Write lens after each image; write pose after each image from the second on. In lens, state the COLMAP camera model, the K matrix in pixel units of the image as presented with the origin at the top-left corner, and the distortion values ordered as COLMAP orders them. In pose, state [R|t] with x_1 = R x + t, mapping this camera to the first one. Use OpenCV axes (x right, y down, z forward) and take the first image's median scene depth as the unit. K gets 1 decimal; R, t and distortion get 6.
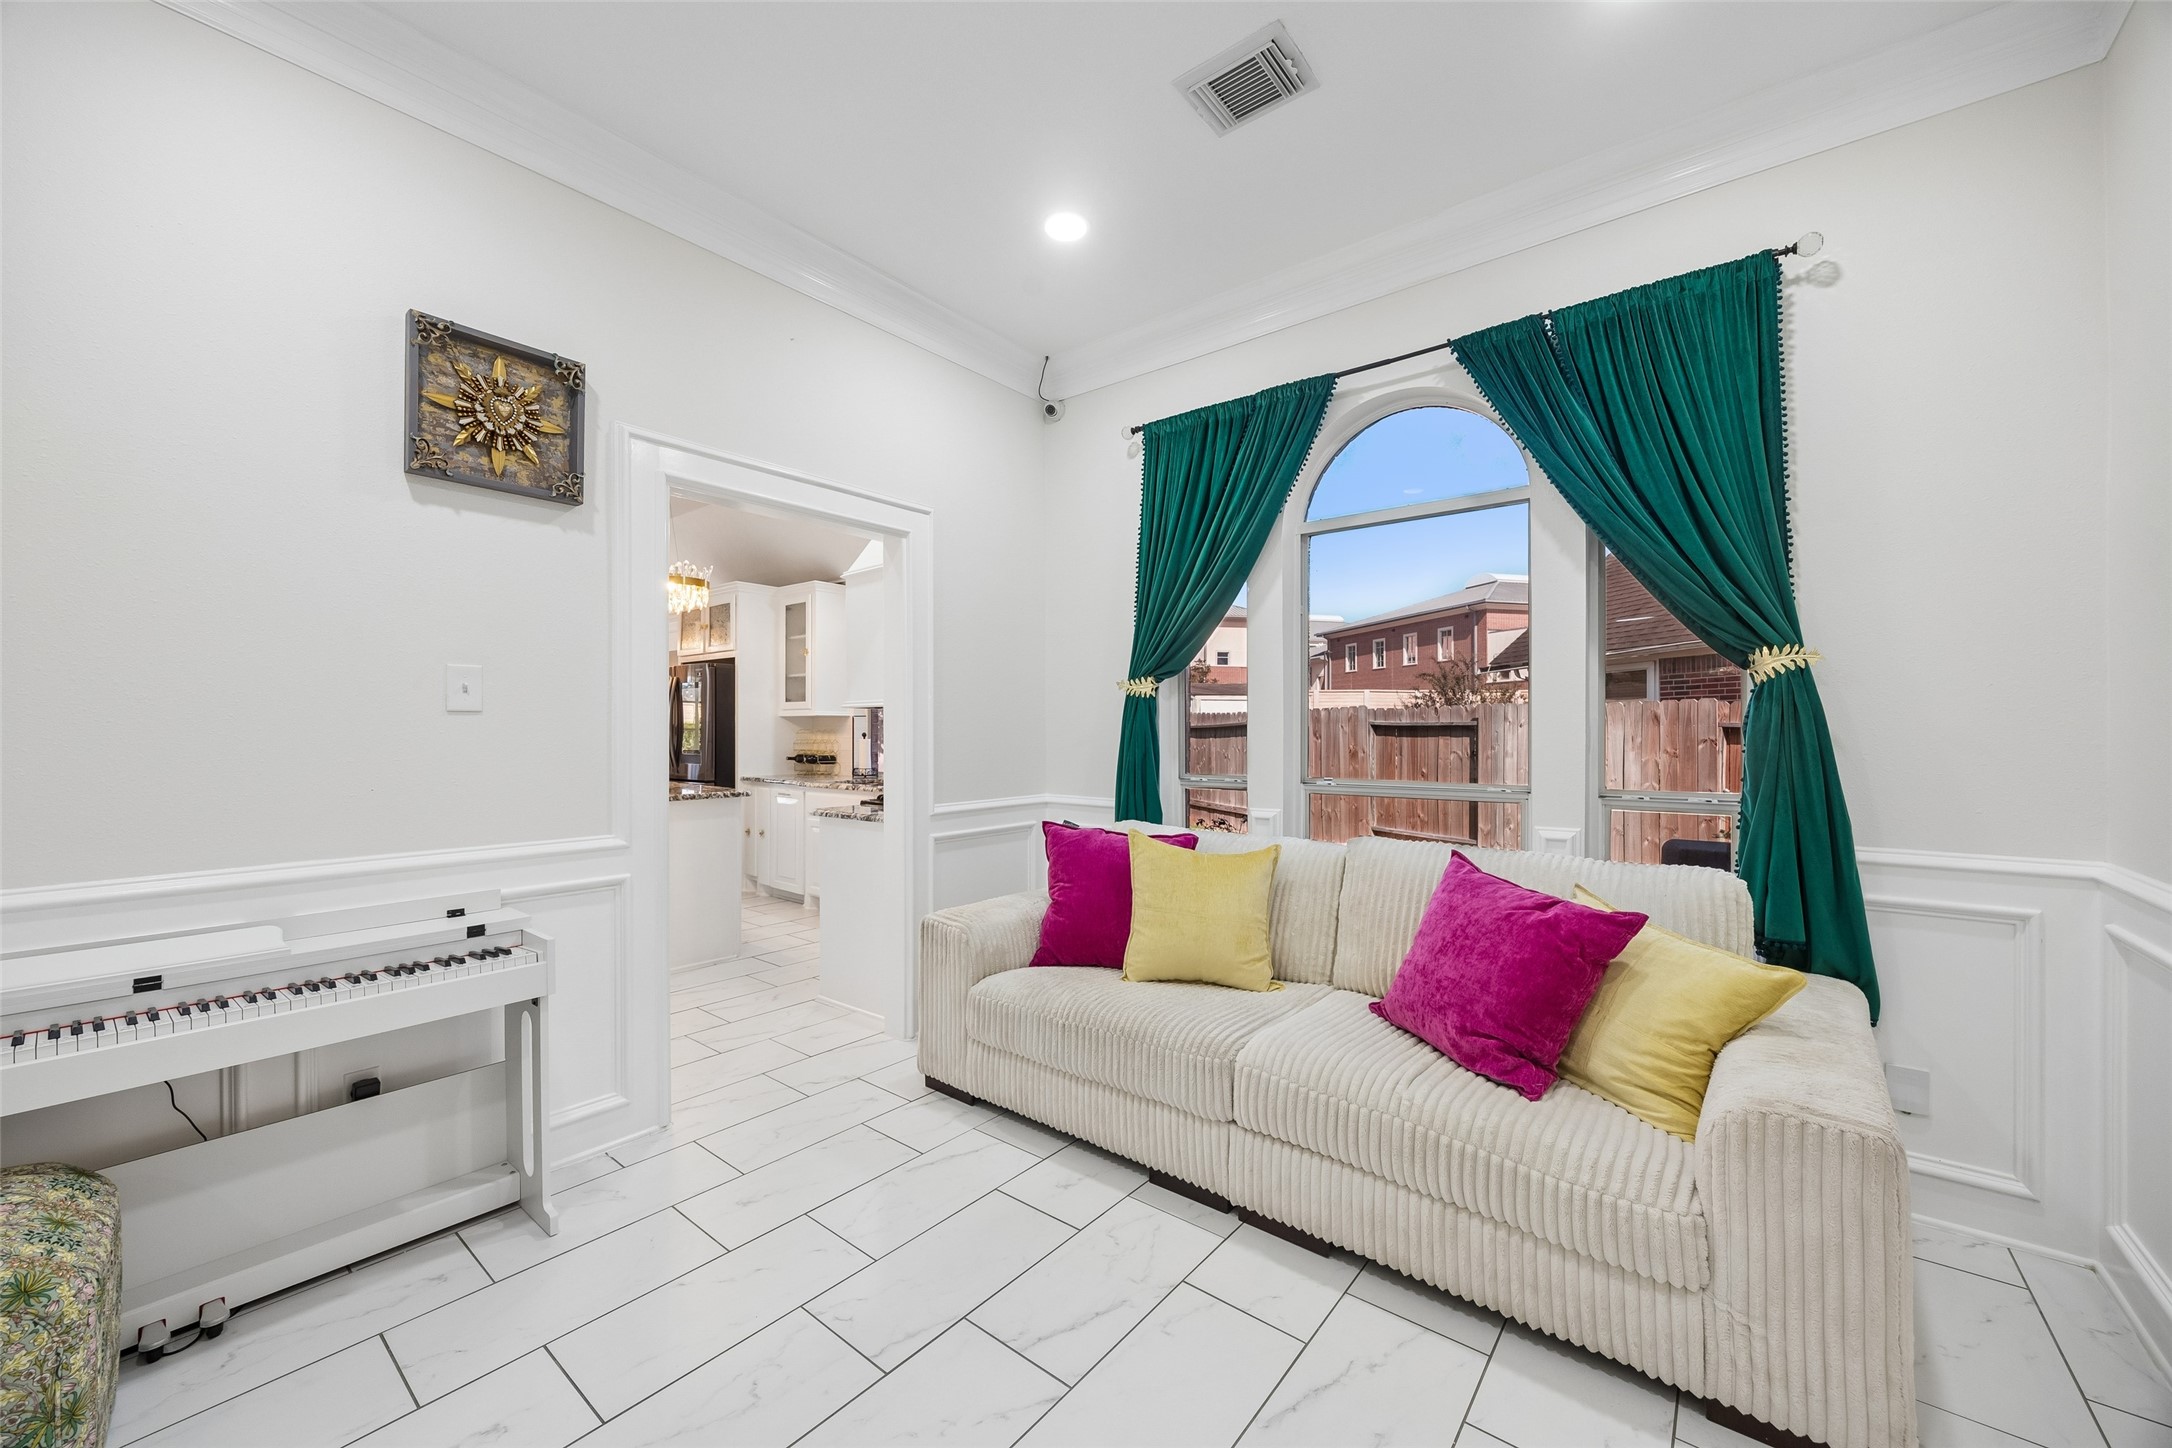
lens RADIAL K [[832.8, 0, 1088.5], [0, 832.8, 728.0], [0, 0, 1]] dist [-0.000960, 0.000413]
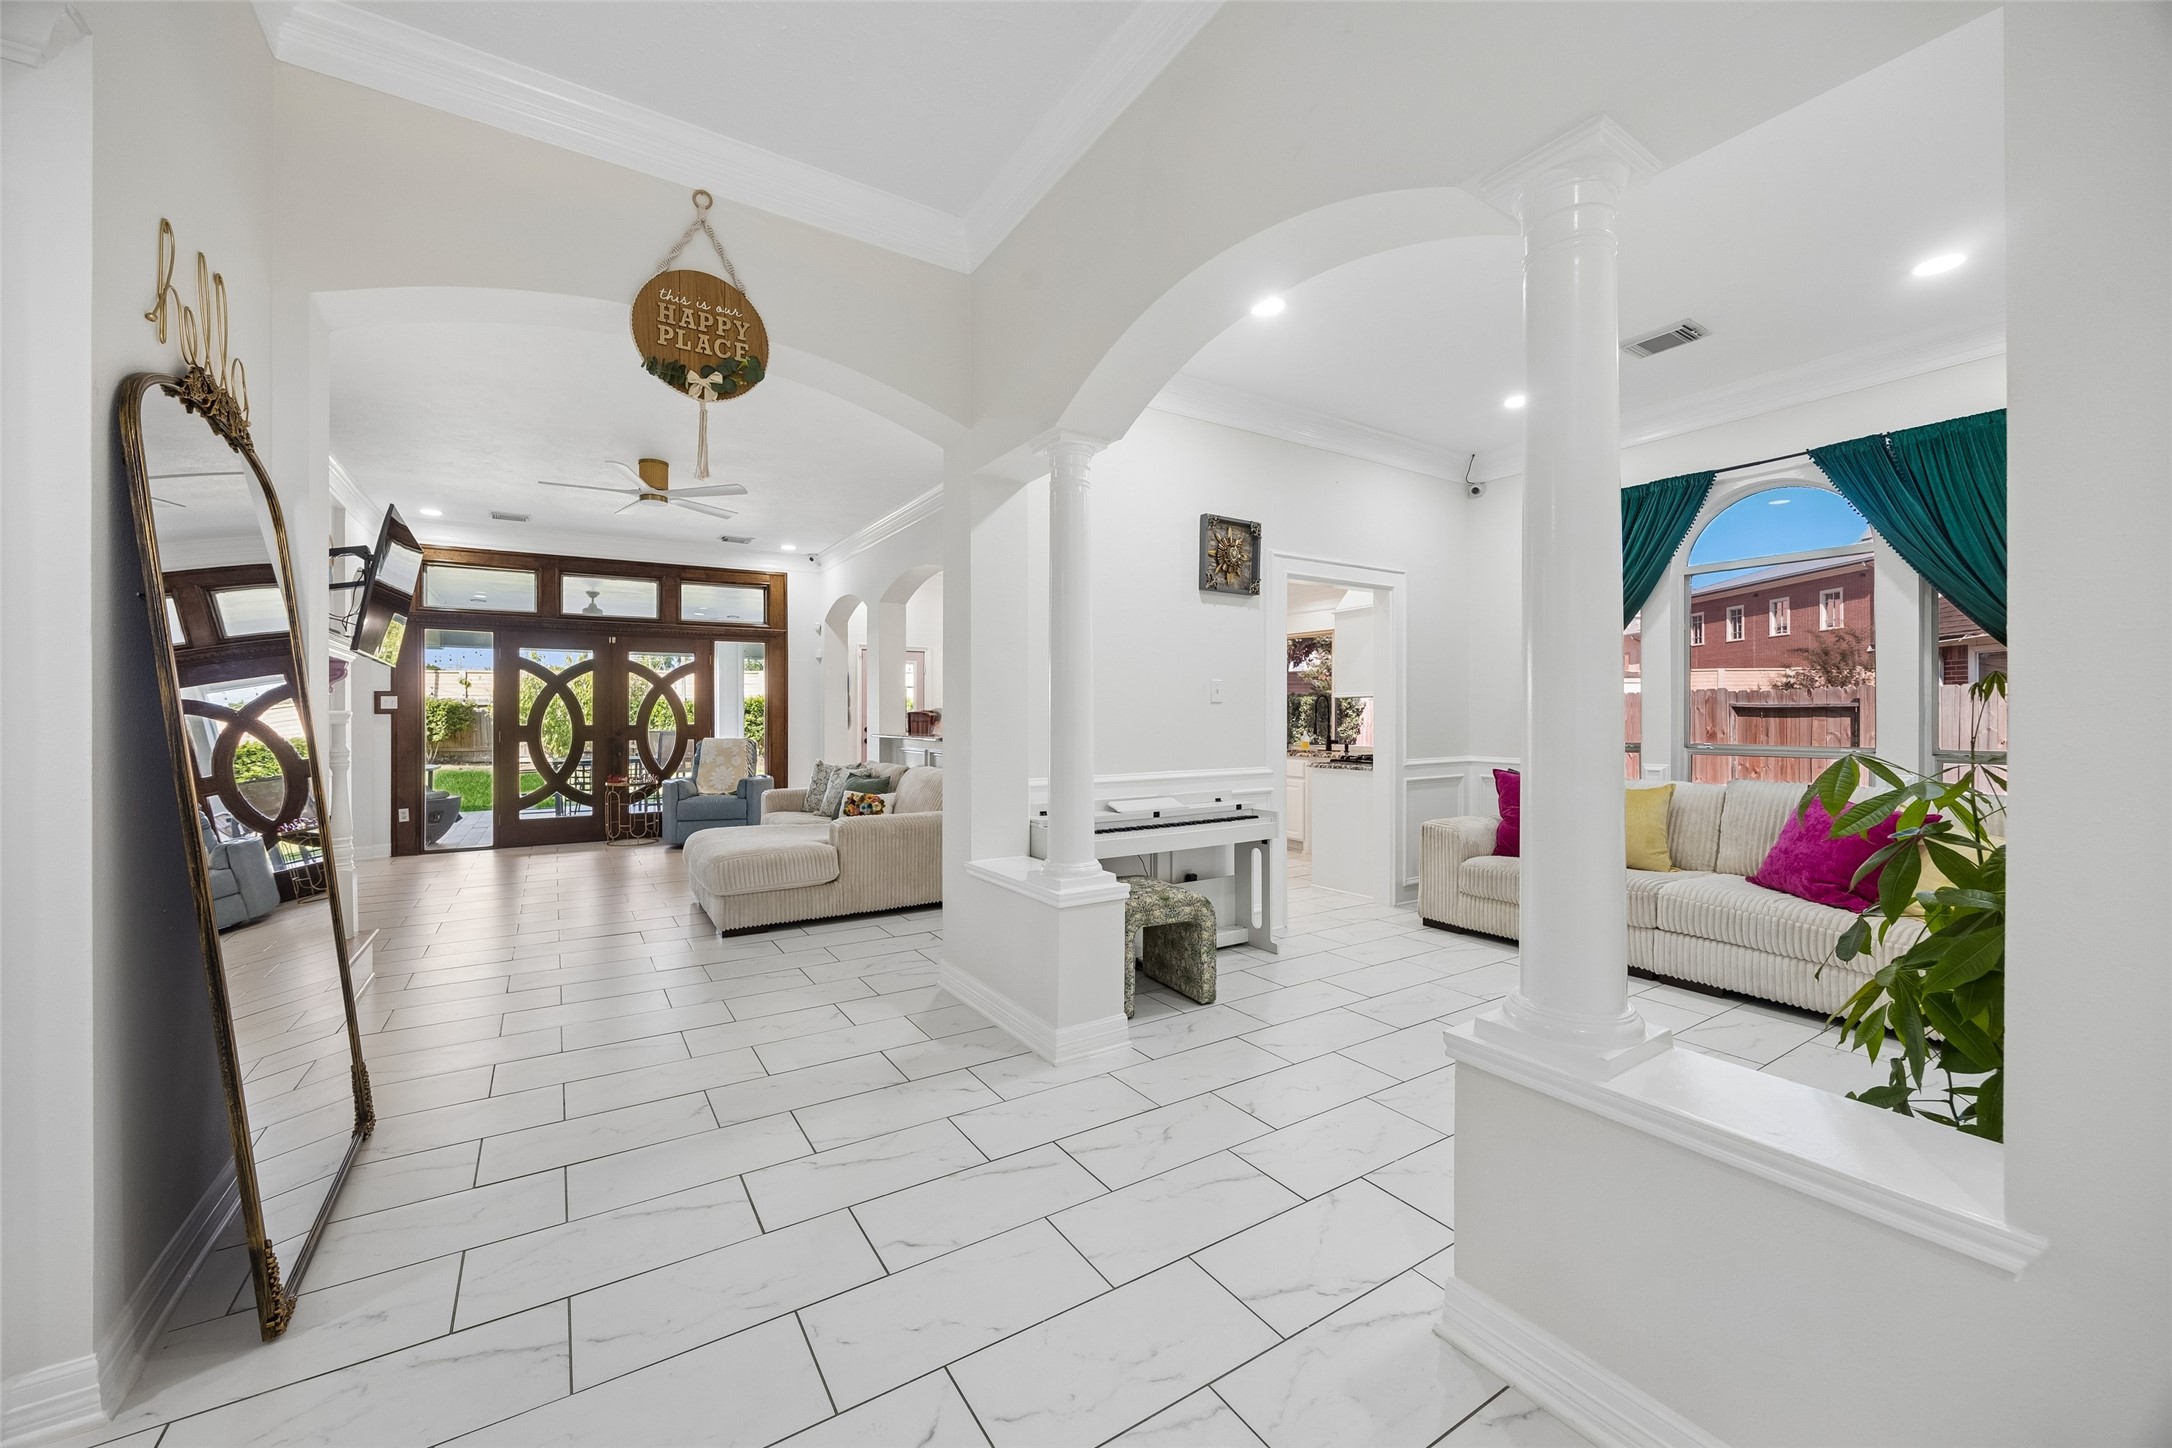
lens RADIAL K [[832.8, 0, 1085.4], [0, 832.8, 716.3], [0, 0, 1]] dist [-0.000960, 0.000413]
pose [[0.947121, -0.002402, -0.320869, -0.320238], [0.003915, 0.999984, 0.004073, 0.003645], [0.320854, -0.005114, 0.947115, -0.842274]]
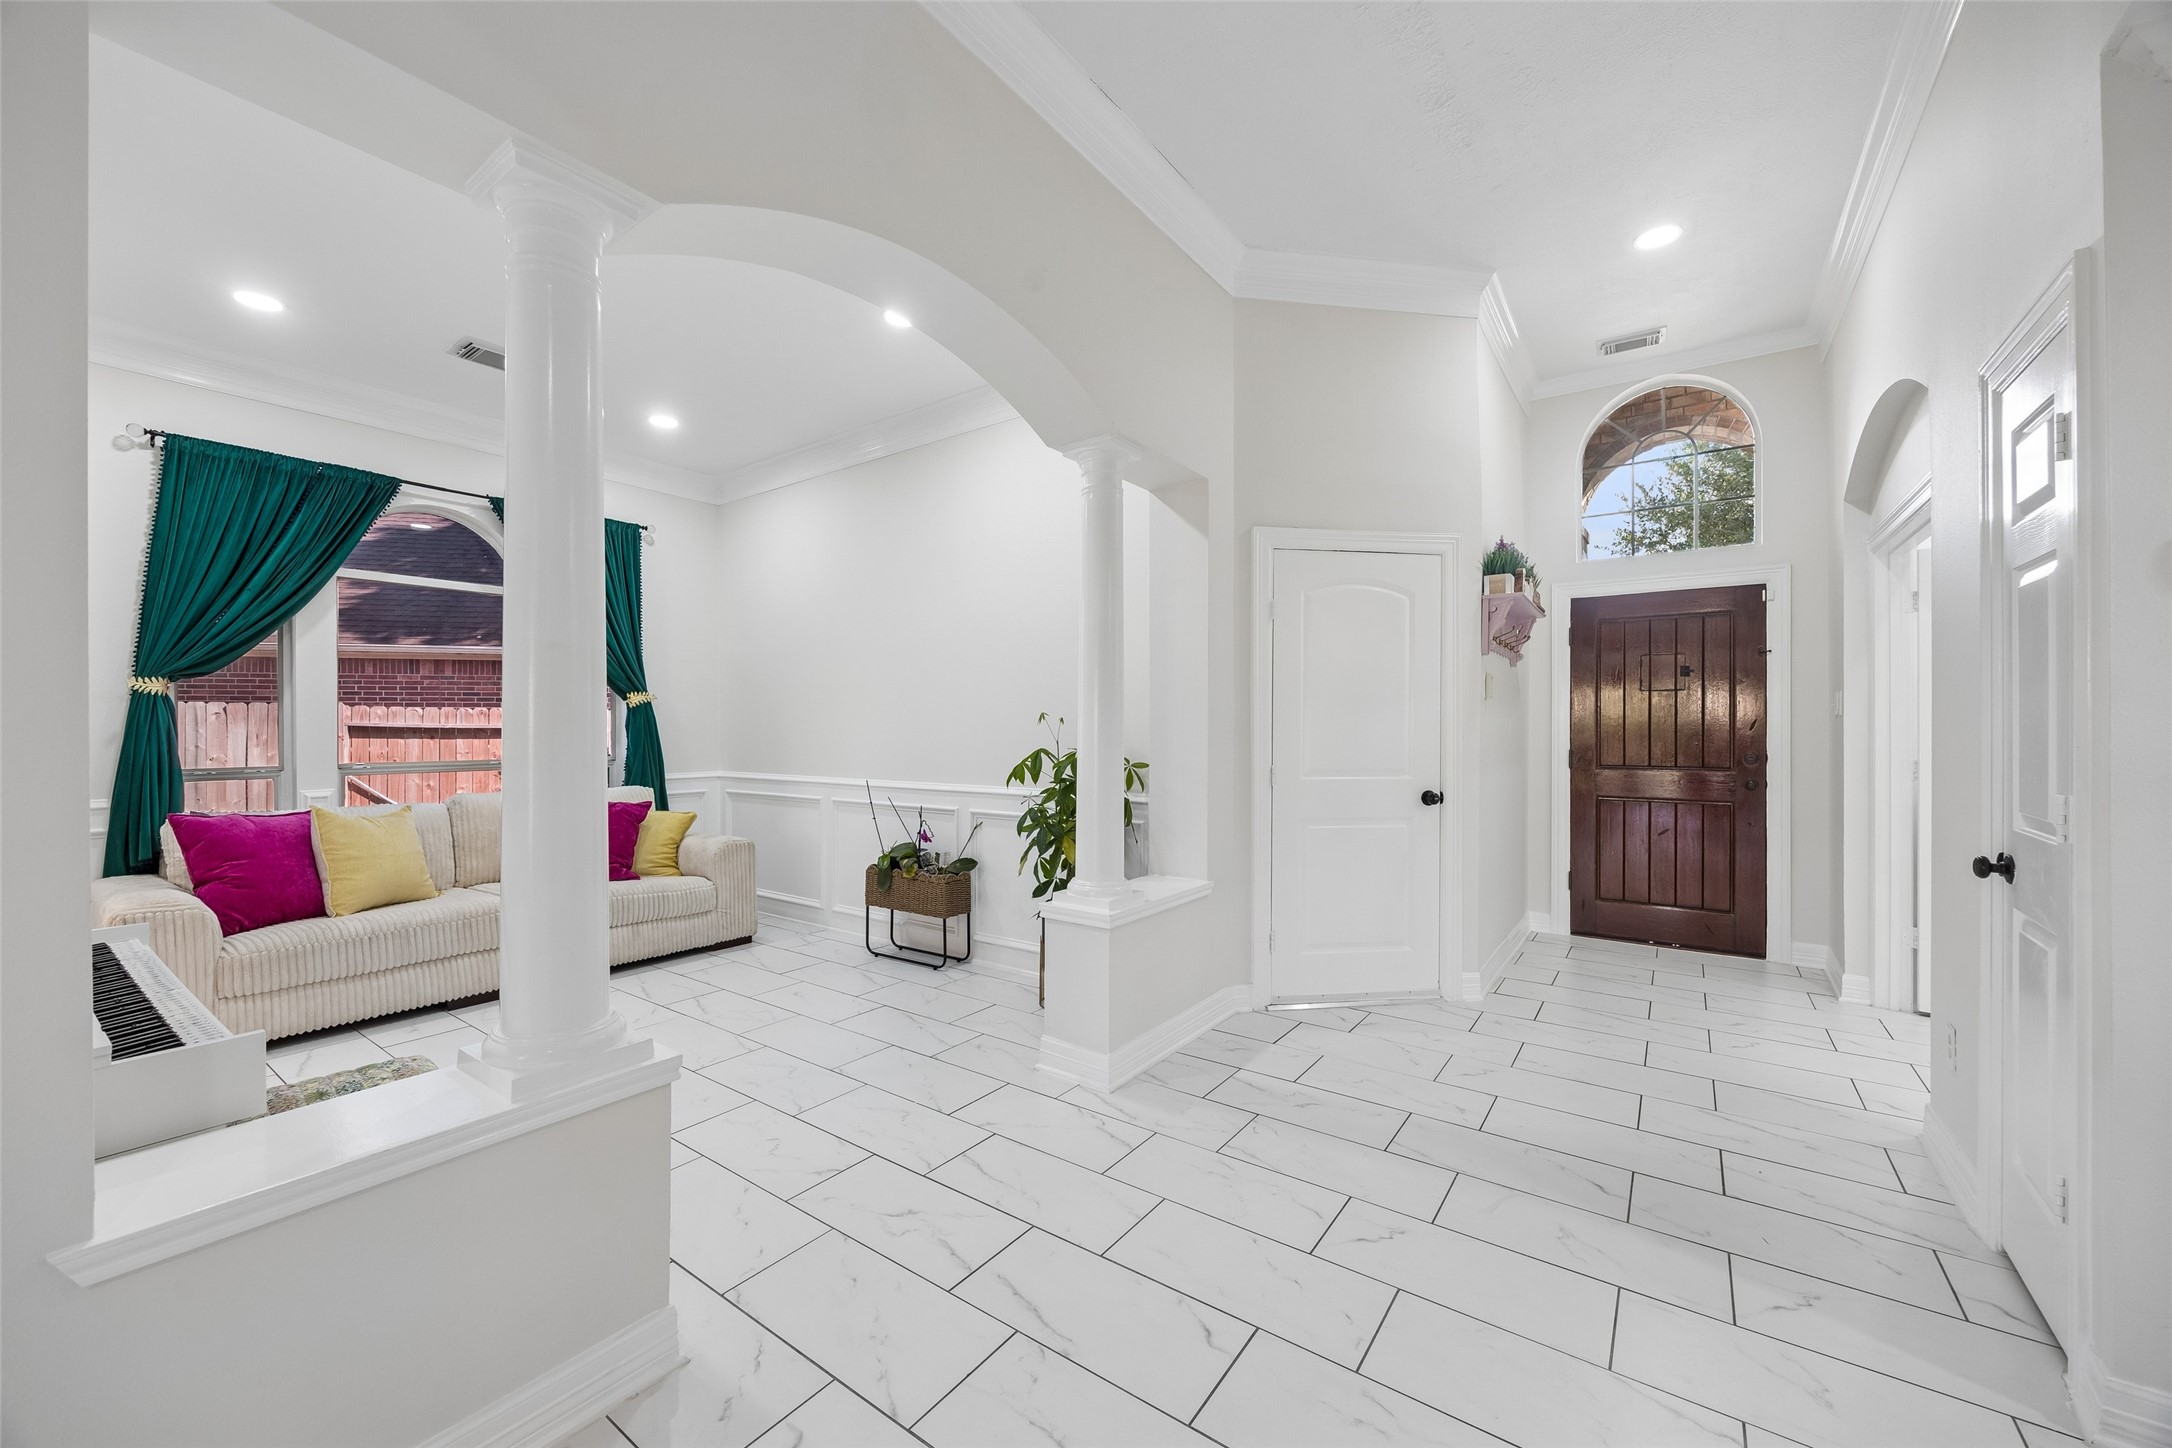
lens RADIAL K [[832.8, 0, 1064.6], [0, 832.8, 735.9], [0, 0, 1]] dist [-0.000960, 0.000413]
pose [[-0.038721, -0.008588, 0.999213, -1.296647], [-0.002334, 0.999961, 0.008504, 0.002359], [-0.999247, -0.002003, -0.038739, -0.096883]]
